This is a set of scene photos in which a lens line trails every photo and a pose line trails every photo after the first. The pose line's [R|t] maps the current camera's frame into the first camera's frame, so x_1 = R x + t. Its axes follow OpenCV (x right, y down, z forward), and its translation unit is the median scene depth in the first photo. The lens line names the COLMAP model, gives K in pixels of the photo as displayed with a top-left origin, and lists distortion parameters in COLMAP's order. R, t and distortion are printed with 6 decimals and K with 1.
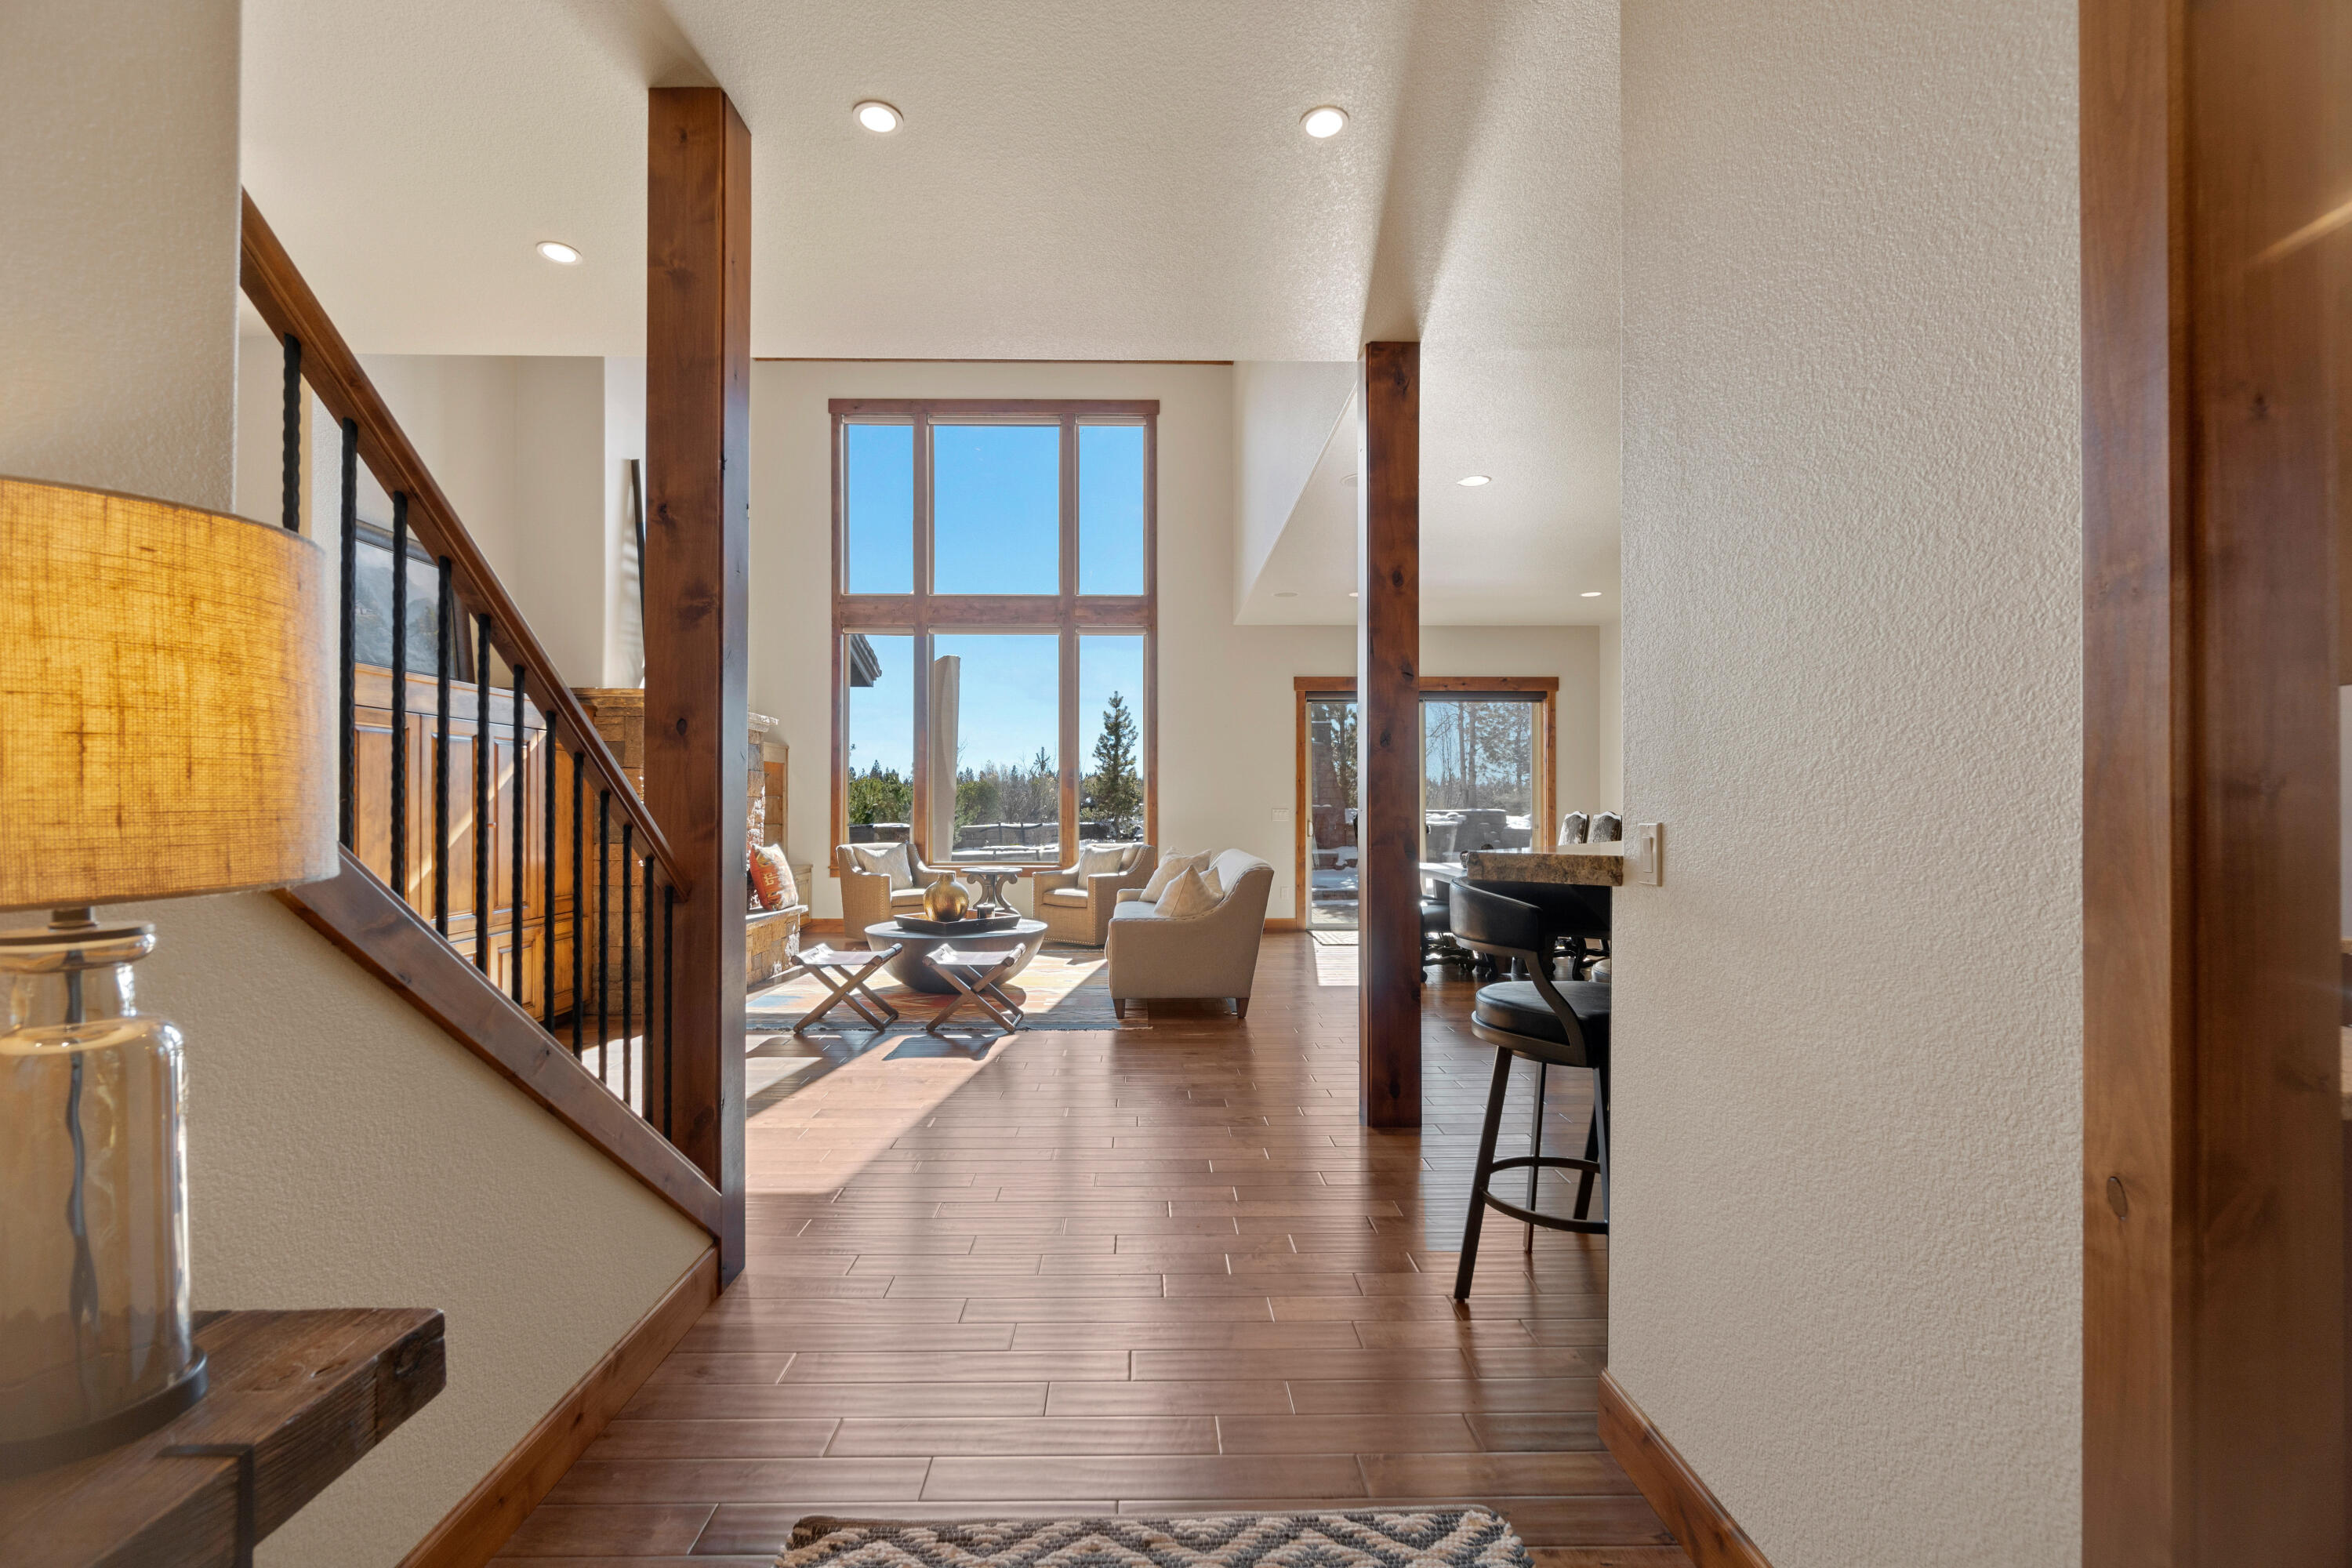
lens RADIAL K [[1008.0, 0, 1153.5], [0, 1008.0, 798.5], [0, 0, 1]] dist [-0.004578, 0.001085]
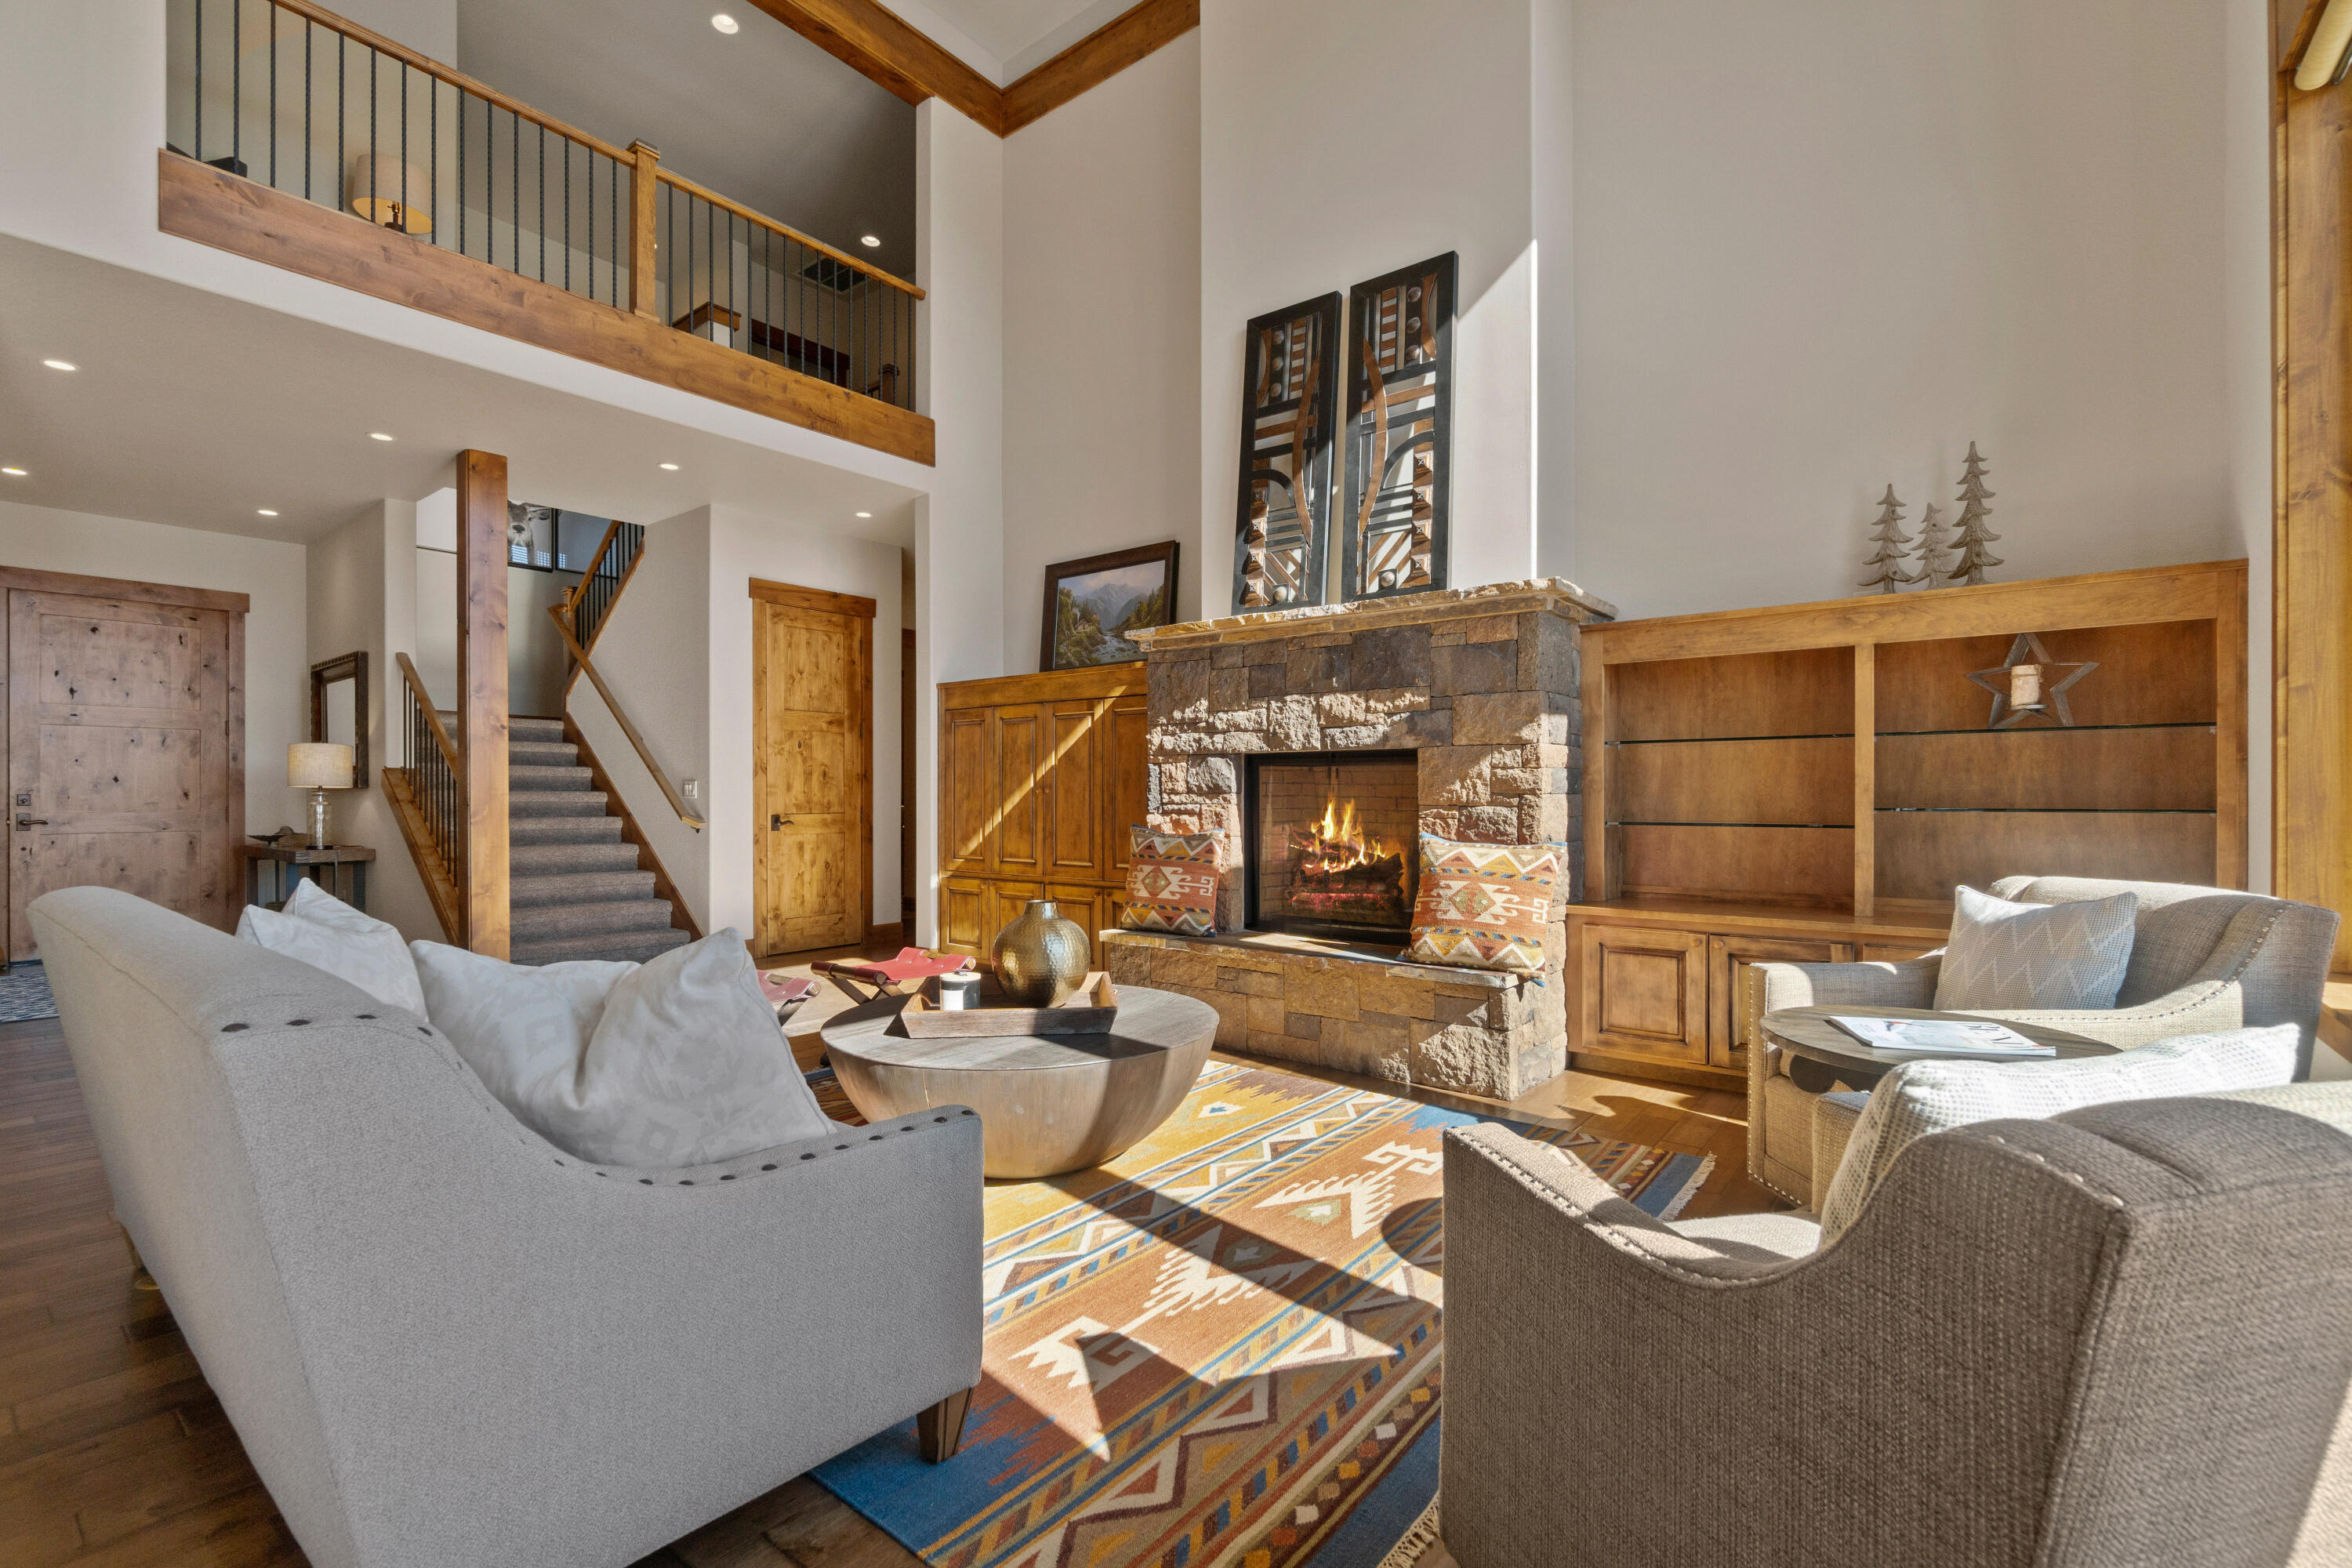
lens RADIAL K [[1008.0, 0, 1182.9], [0, 1008.0, 796.1], [0, 0, 1]] dist [-0.004578, 0.001085]
pose [[-0.620981, 0.004512, -0.783813, 0.082280], [0.009005, 0.999959, -0.001378, 0.018517], [0.783774, -0.007914, -0.620996, 0.931313]]
